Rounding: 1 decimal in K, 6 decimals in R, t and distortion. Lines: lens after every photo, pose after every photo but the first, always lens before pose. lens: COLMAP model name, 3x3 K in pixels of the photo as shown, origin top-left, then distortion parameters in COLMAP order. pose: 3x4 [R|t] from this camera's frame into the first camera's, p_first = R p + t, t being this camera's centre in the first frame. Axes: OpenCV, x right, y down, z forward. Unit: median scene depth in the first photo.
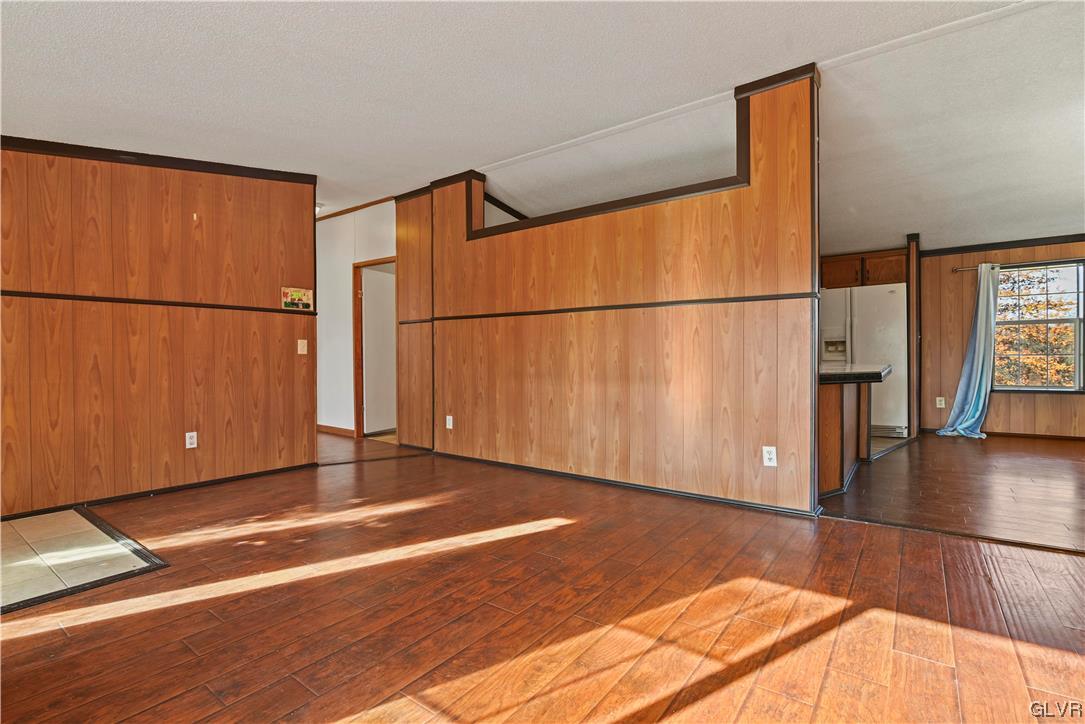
lens RADIAL K [[502.5, 0, 542.5], [0, 502.5, 362.0], [0, 0, 1]] dist [-0.000276, -0.000048]
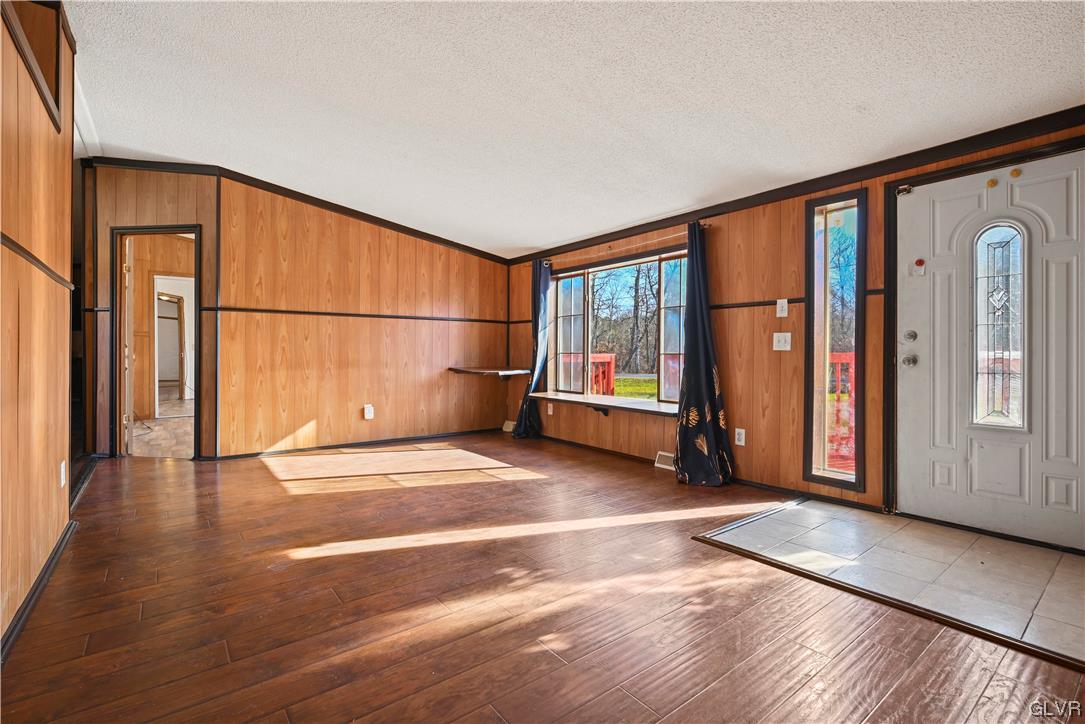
lens RADIAL K [[502.5, 0, 542.5], [0, 502.5, 362.0], [0, 0, 1]] dist [-0.000276, -0.000048]
pose [[-0.960668, 0.001809, 0.277695, -0.621069], [0.008981, 0.999658, 0.024559, -0.013472], [-0.277556, 0.026087, -0.960355, 1.822346]]
